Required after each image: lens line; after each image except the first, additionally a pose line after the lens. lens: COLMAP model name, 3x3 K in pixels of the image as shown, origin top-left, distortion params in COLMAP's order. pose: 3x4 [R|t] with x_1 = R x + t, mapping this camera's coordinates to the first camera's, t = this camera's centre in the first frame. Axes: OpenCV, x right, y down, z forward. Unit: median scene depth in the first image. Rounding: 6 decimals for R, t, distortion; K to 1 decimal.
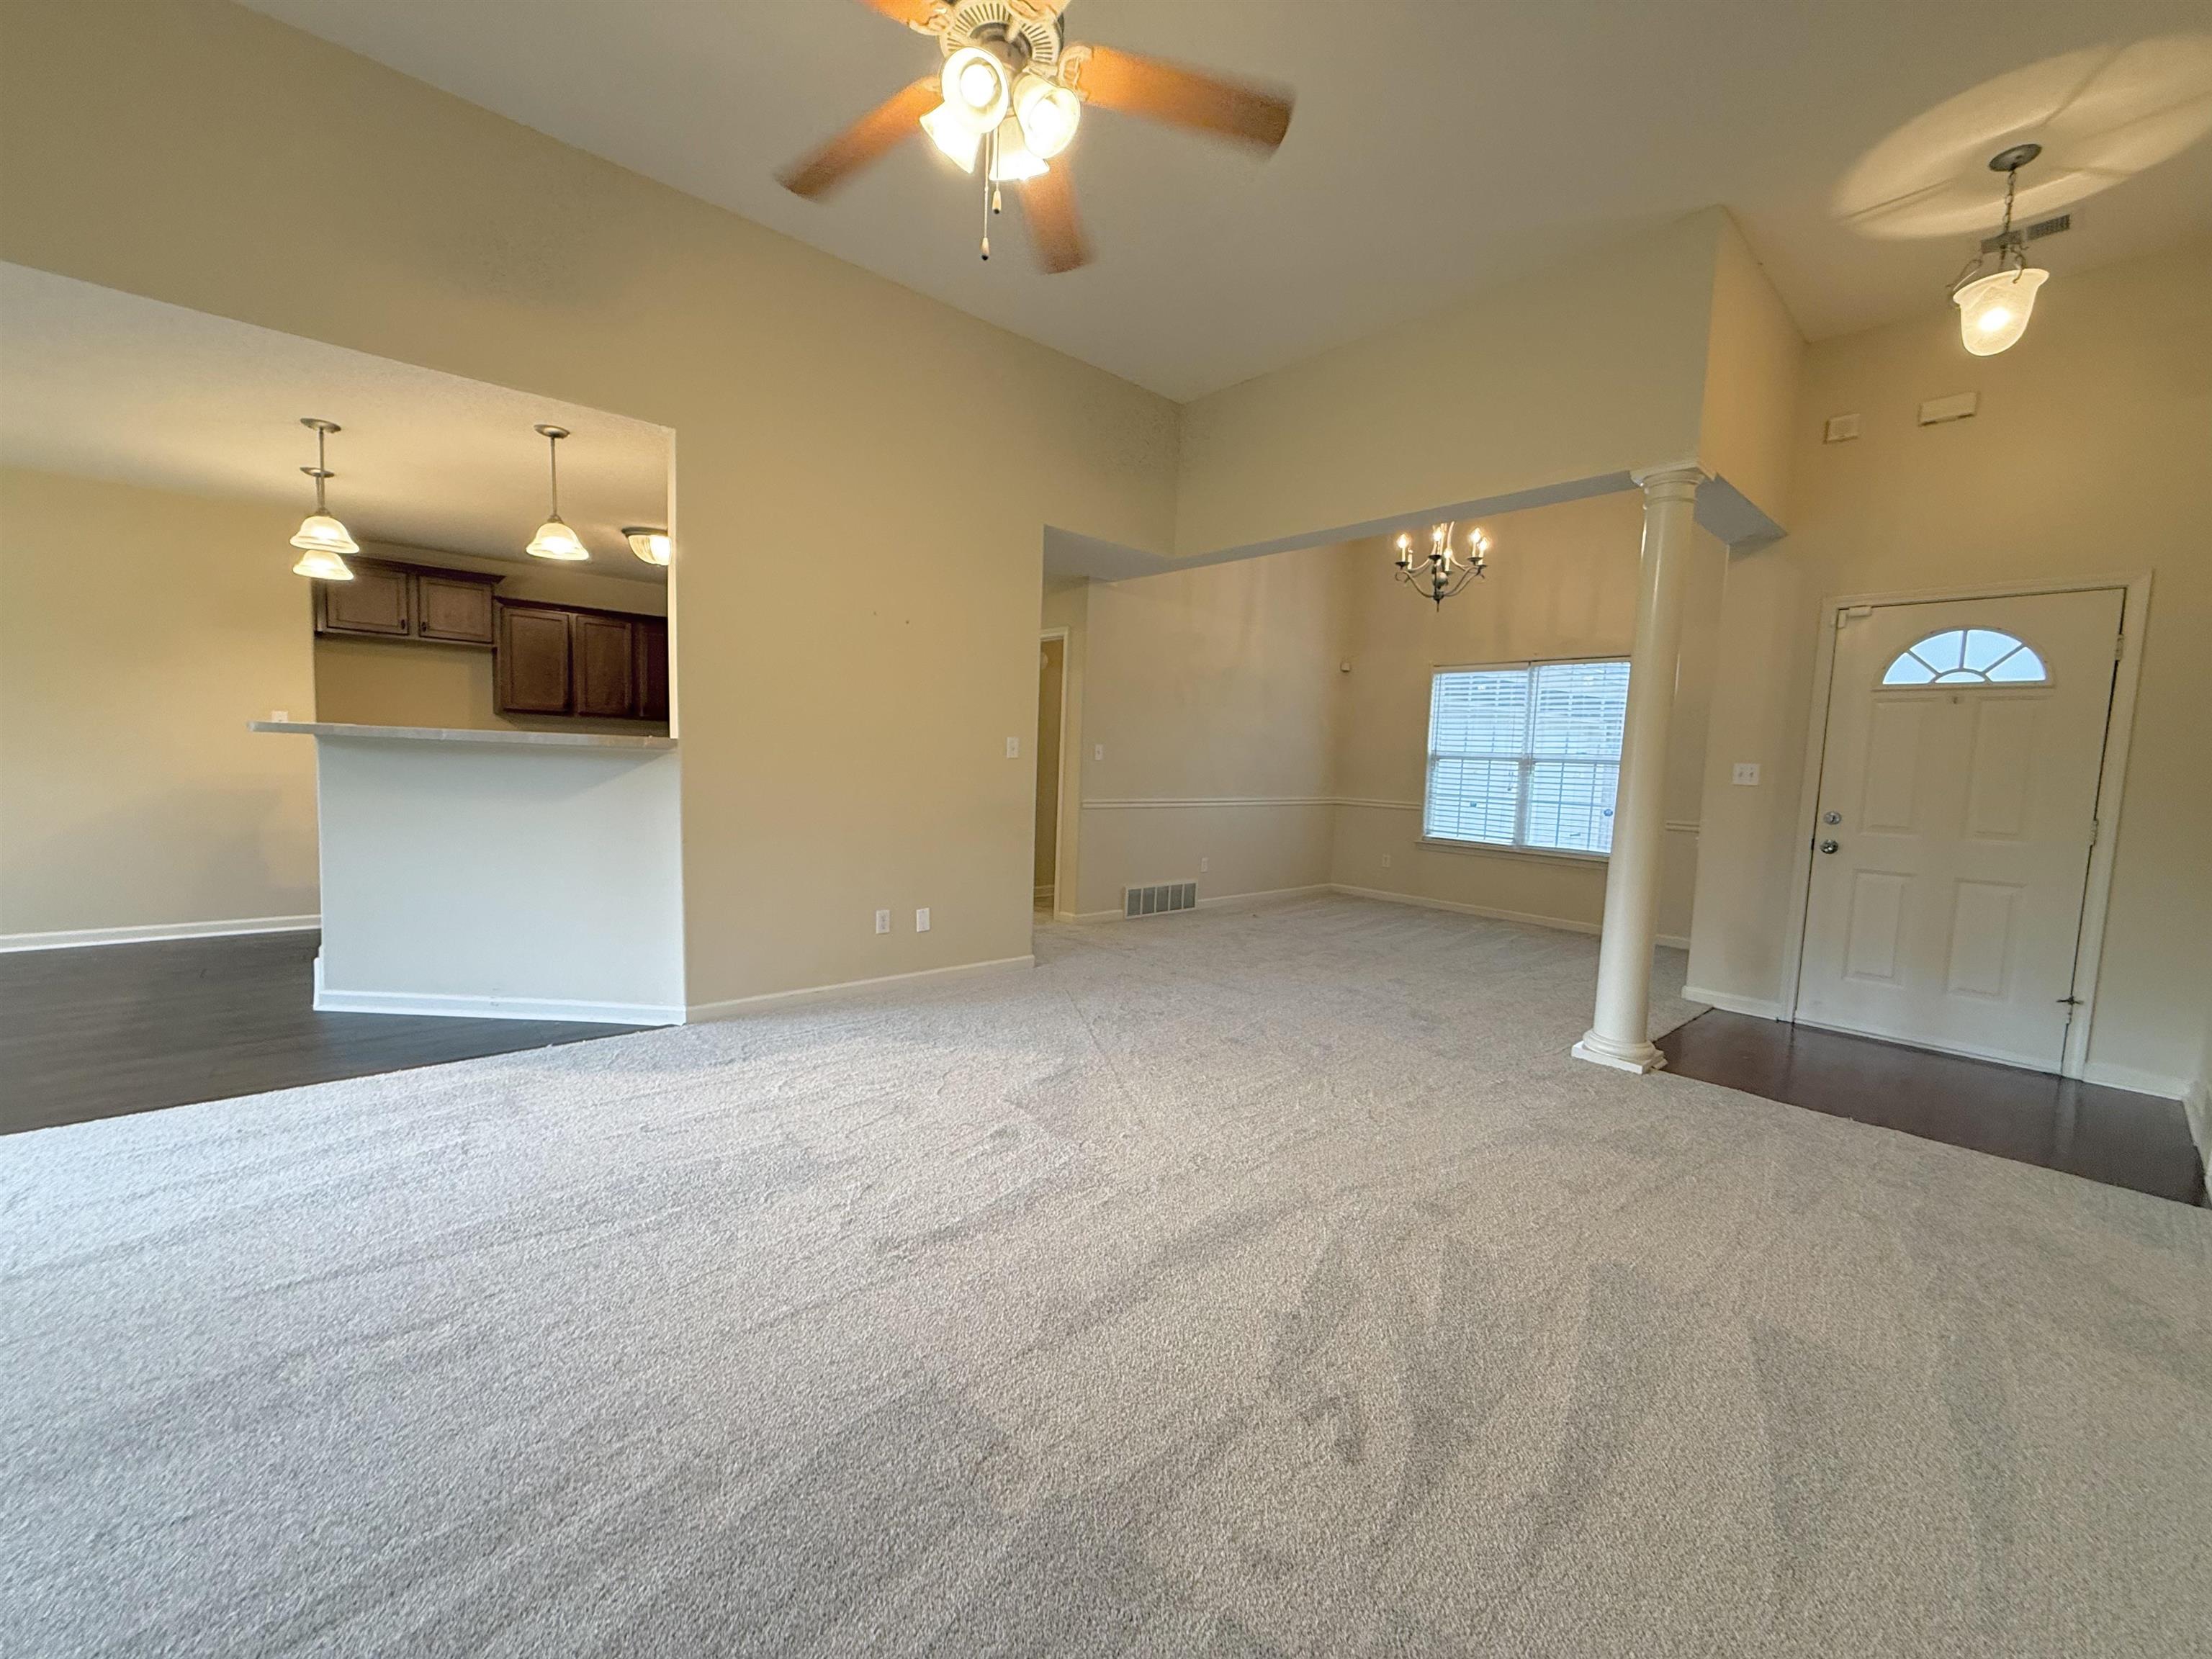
lens RADIAL K [[877.9, 0, 1106.0], [0, 877.9, 829.5], [0, 0, 1]] dist [0.000224, -0.000015]
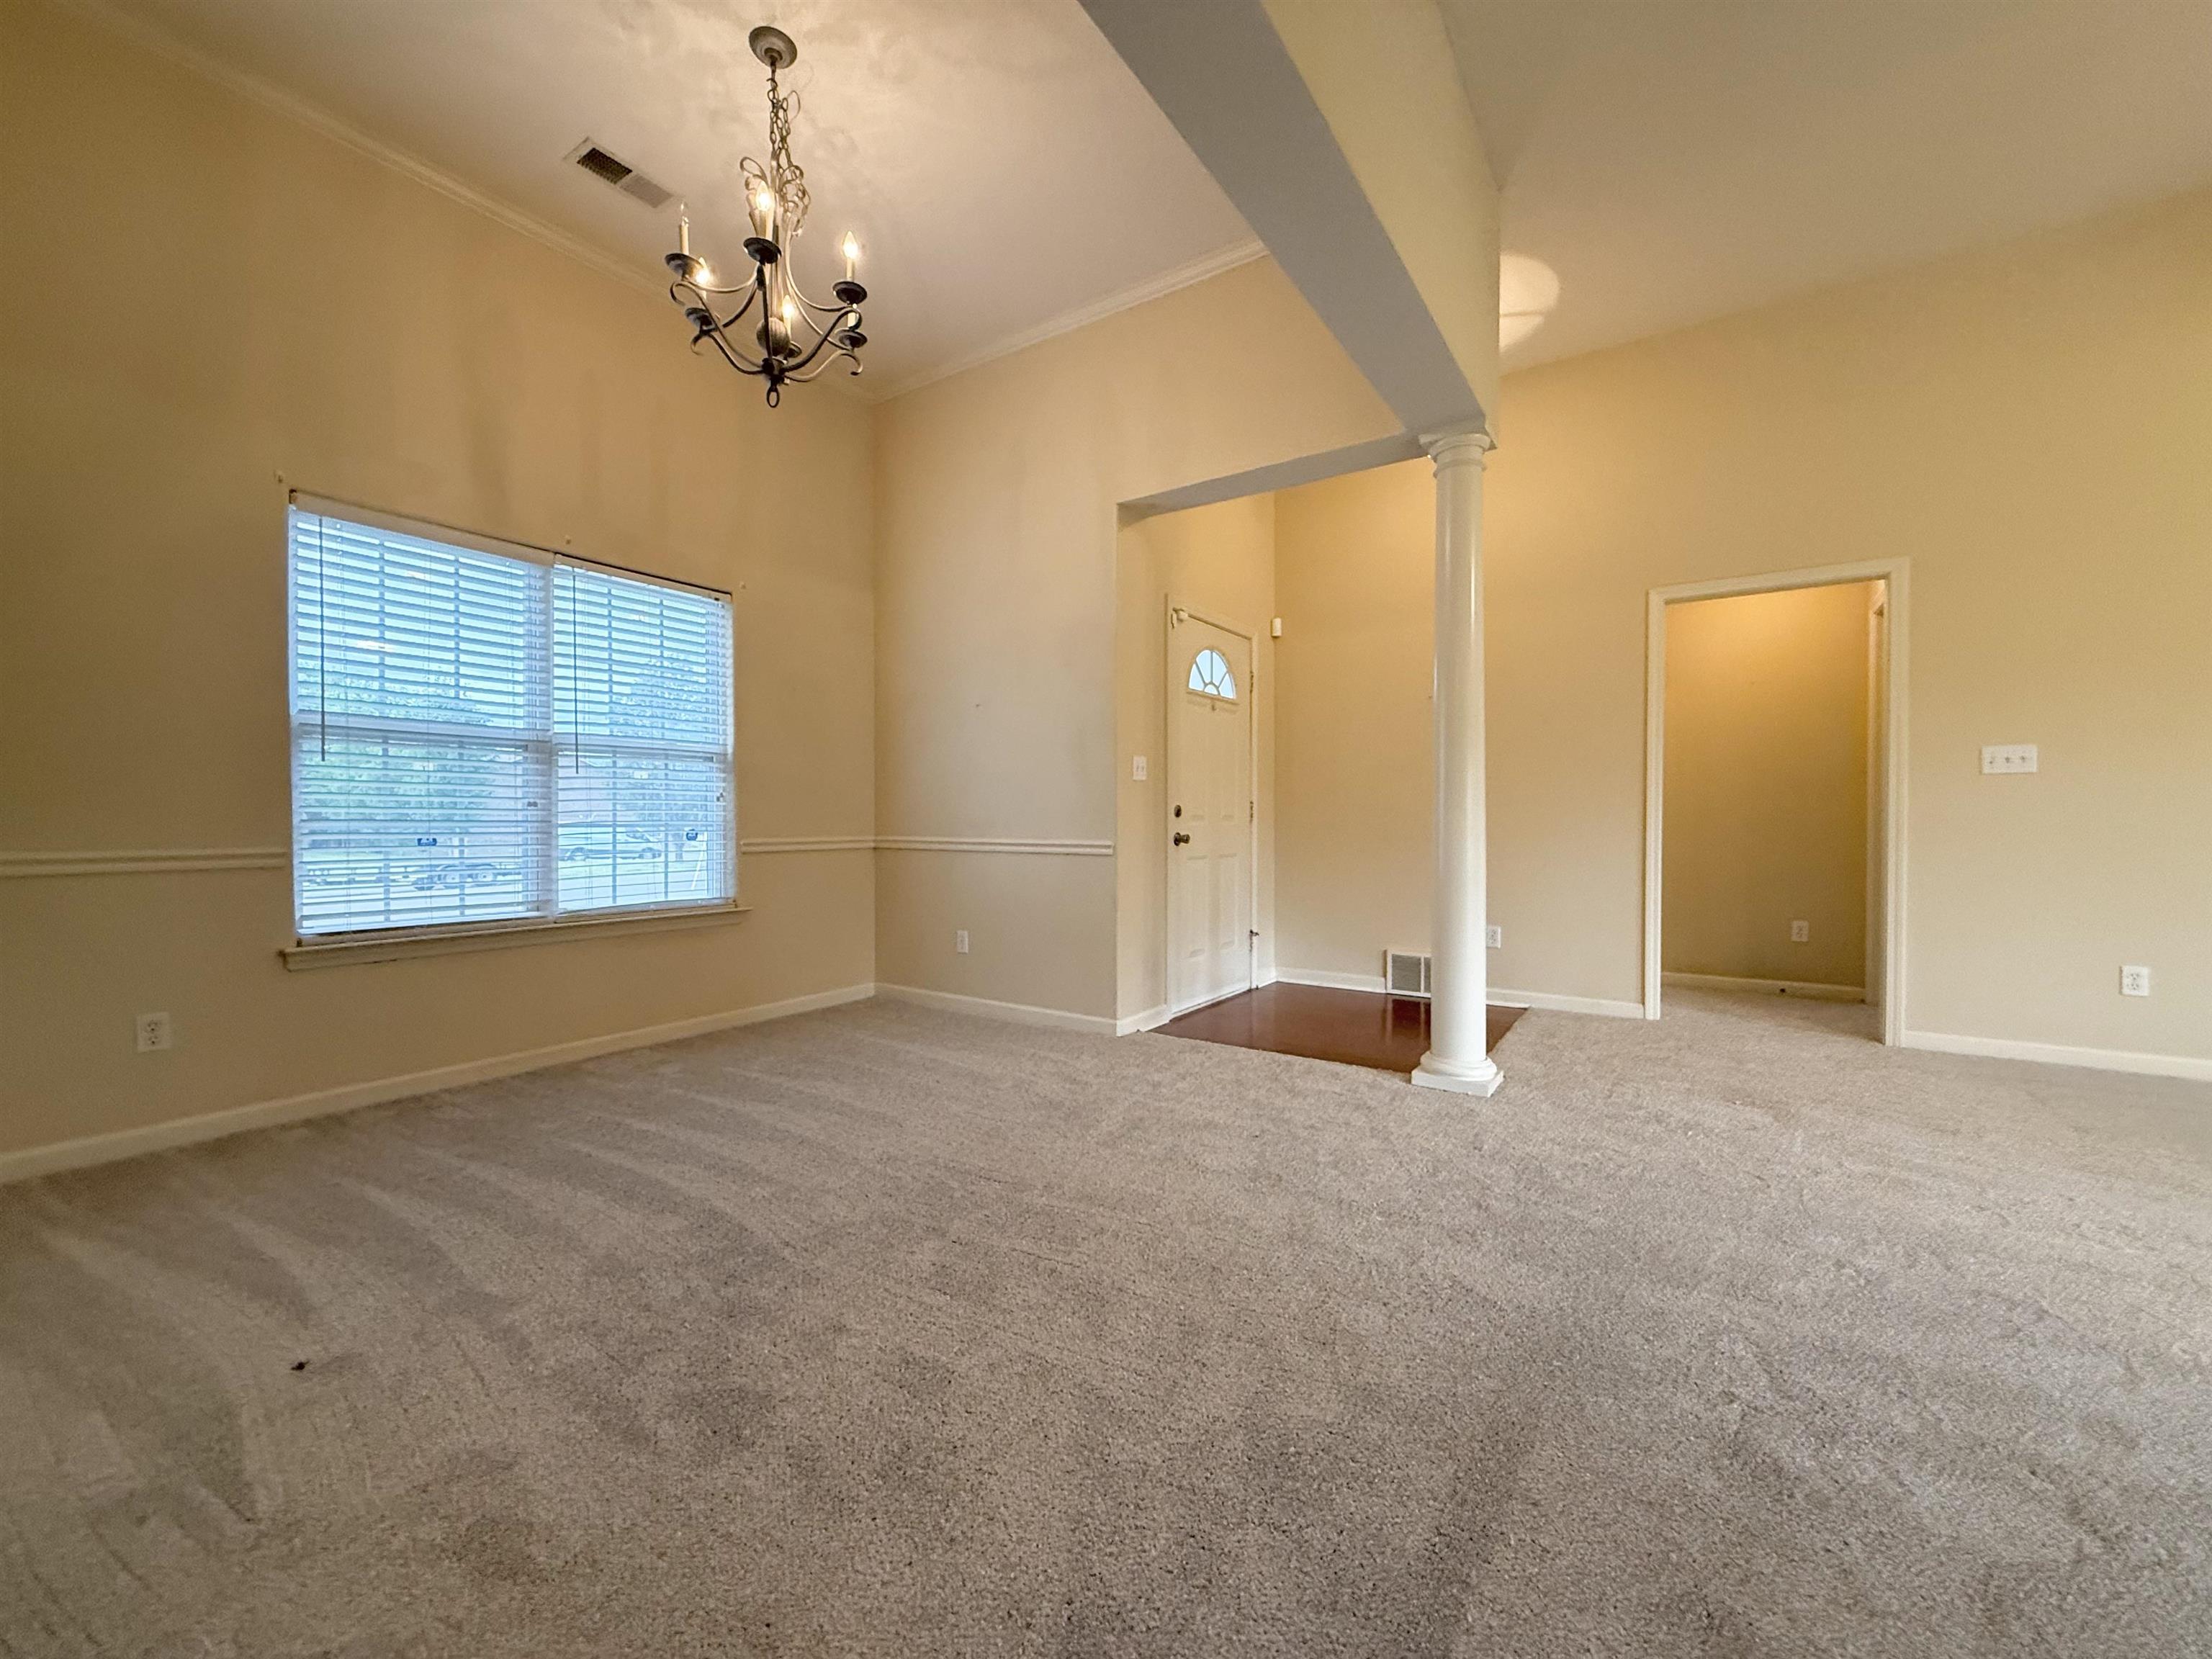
lens RADIAL K [[877.9, 0, 1106.0], [0, 877.9, 829.5], [0, 0, 1]] dist [0.000224, -0.000015]
pose [[-0.242362, -0.049629, 0.968916, -0.147565], [0.071676, 0.995046, 0.068896, -0.063385], [-0.967534, 0.086146, -0.237604, 1.226188]]
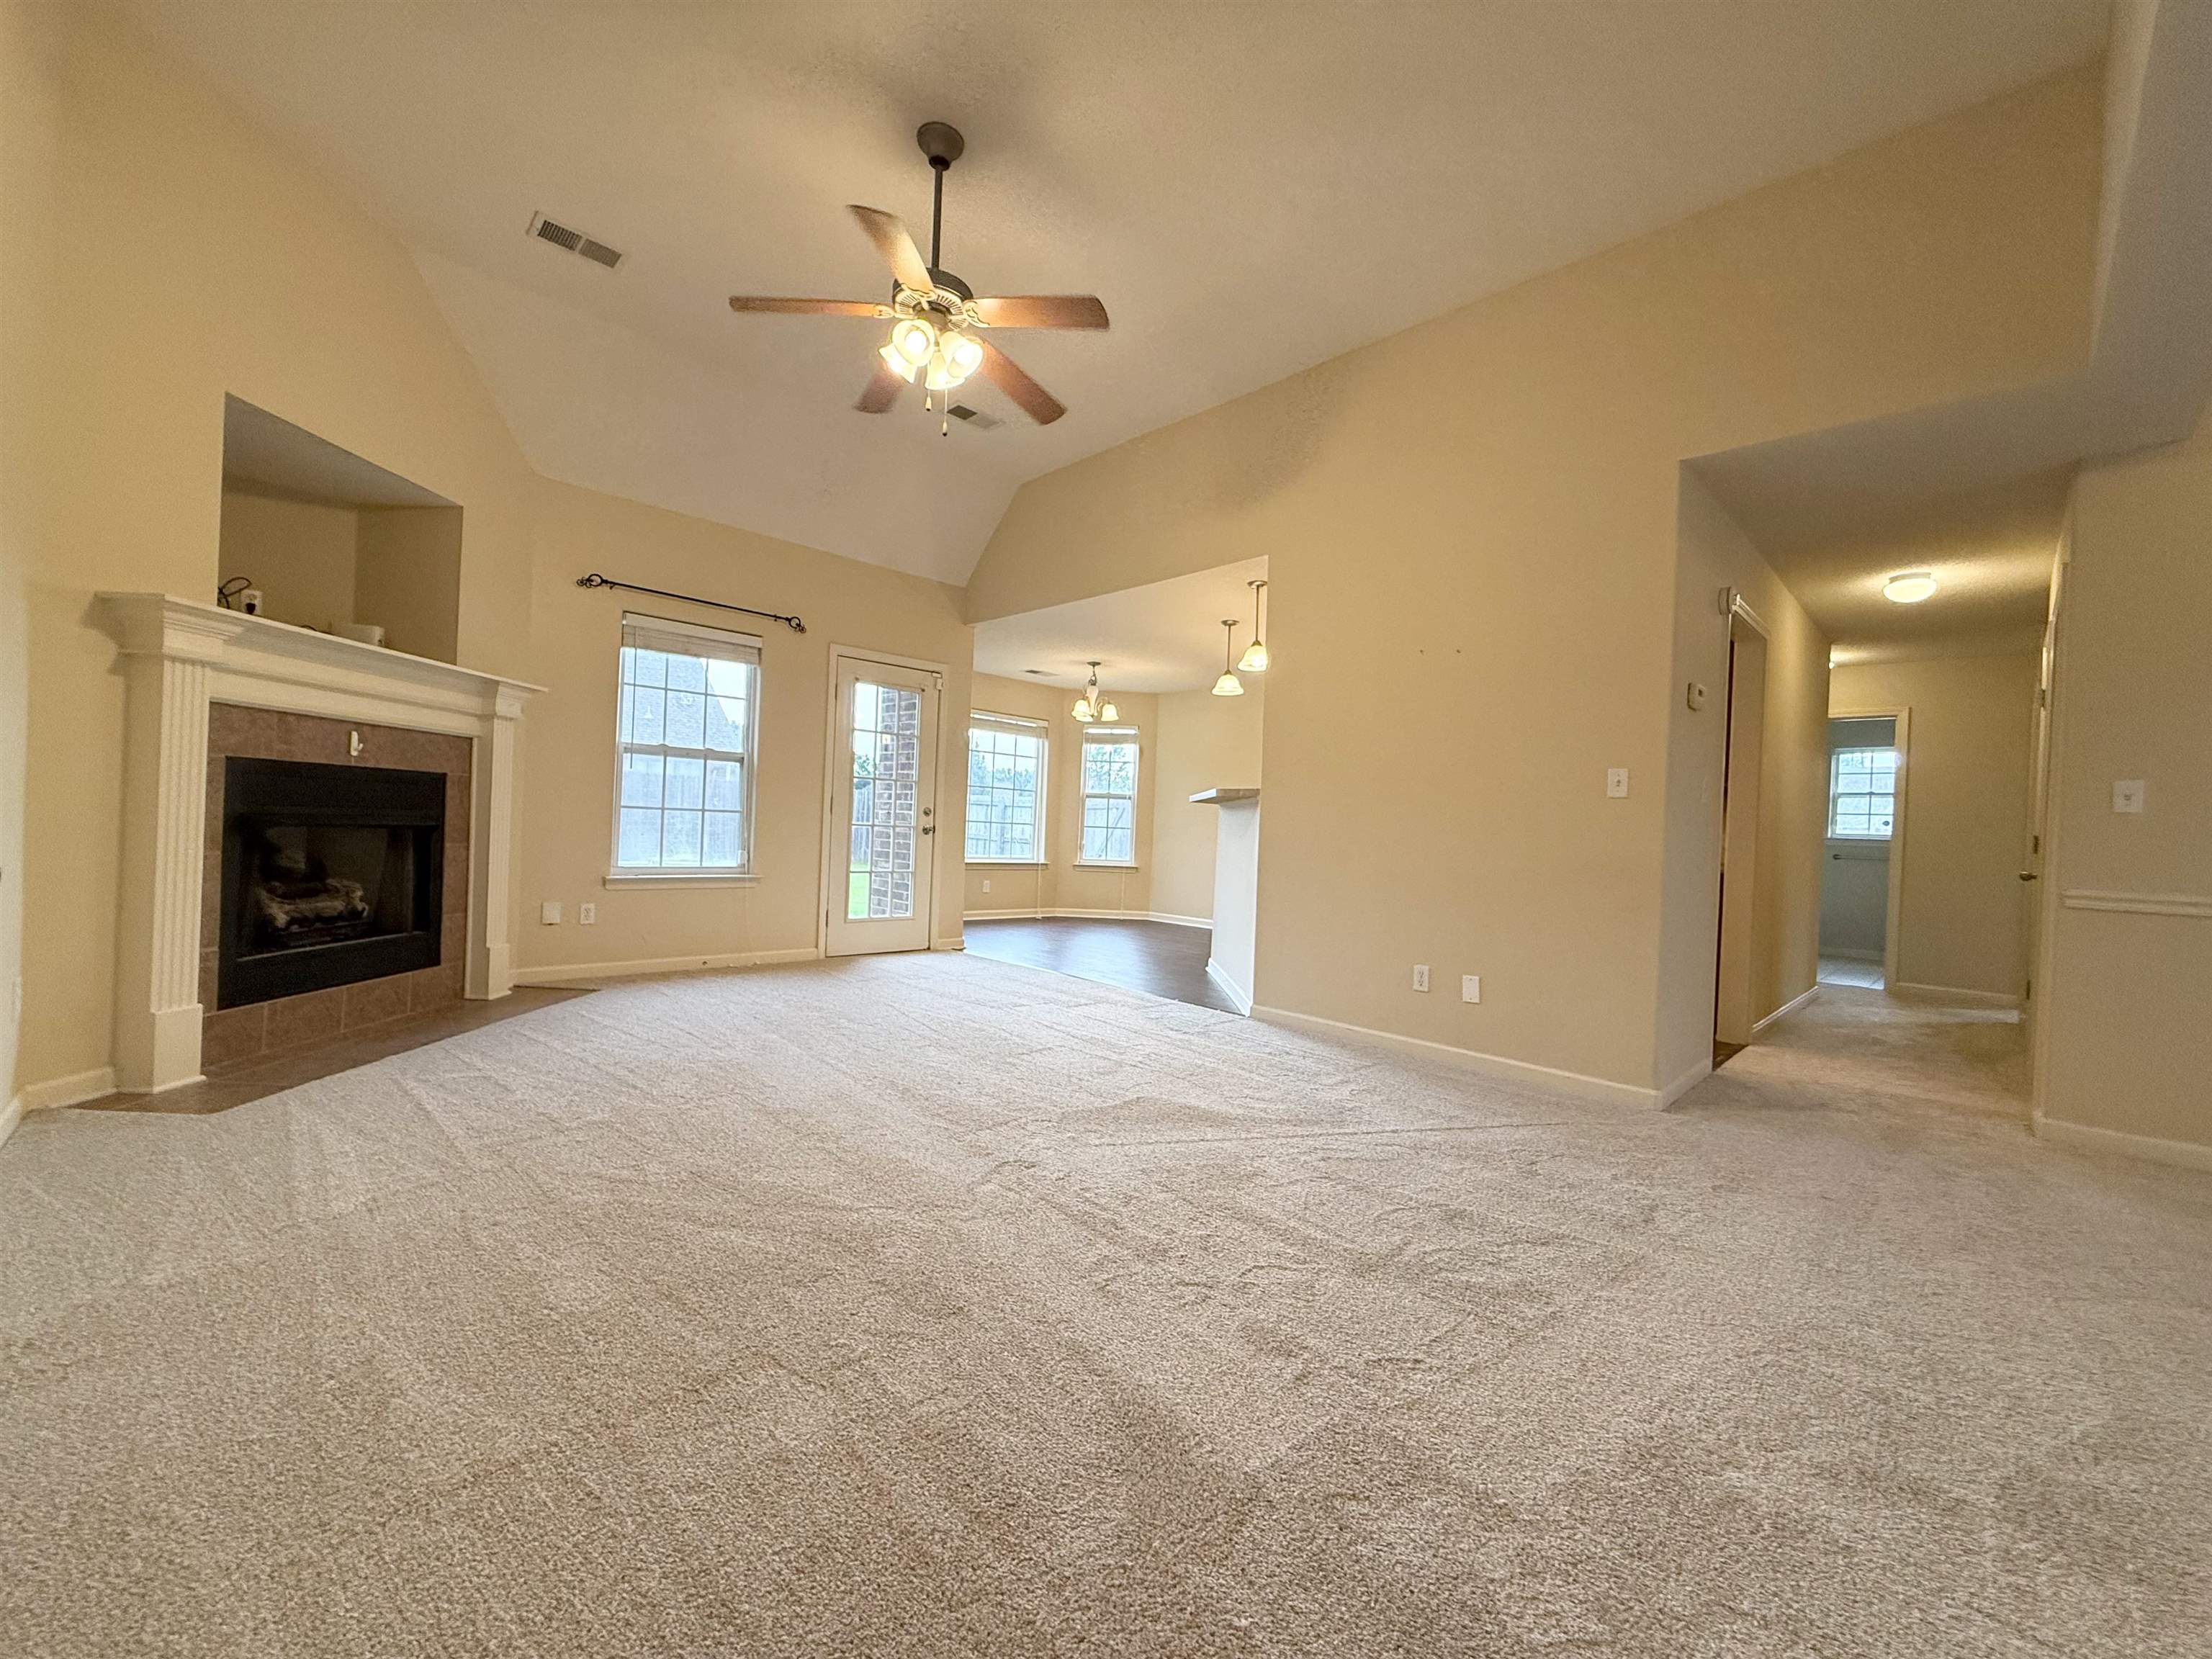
lens RADIAL K [[877.9, 0, 1106.0], [0, 877.9, 829.5], [0, 0, 1]] dist [0.000224, -0.000015]
pose [[0.051329, -0.030044, -0.998230, 0.607246], [-0.122617, 0.991795, -0.036155, 0.023211], [0.991126, 0.124256, 0.047224, 0.566928]]
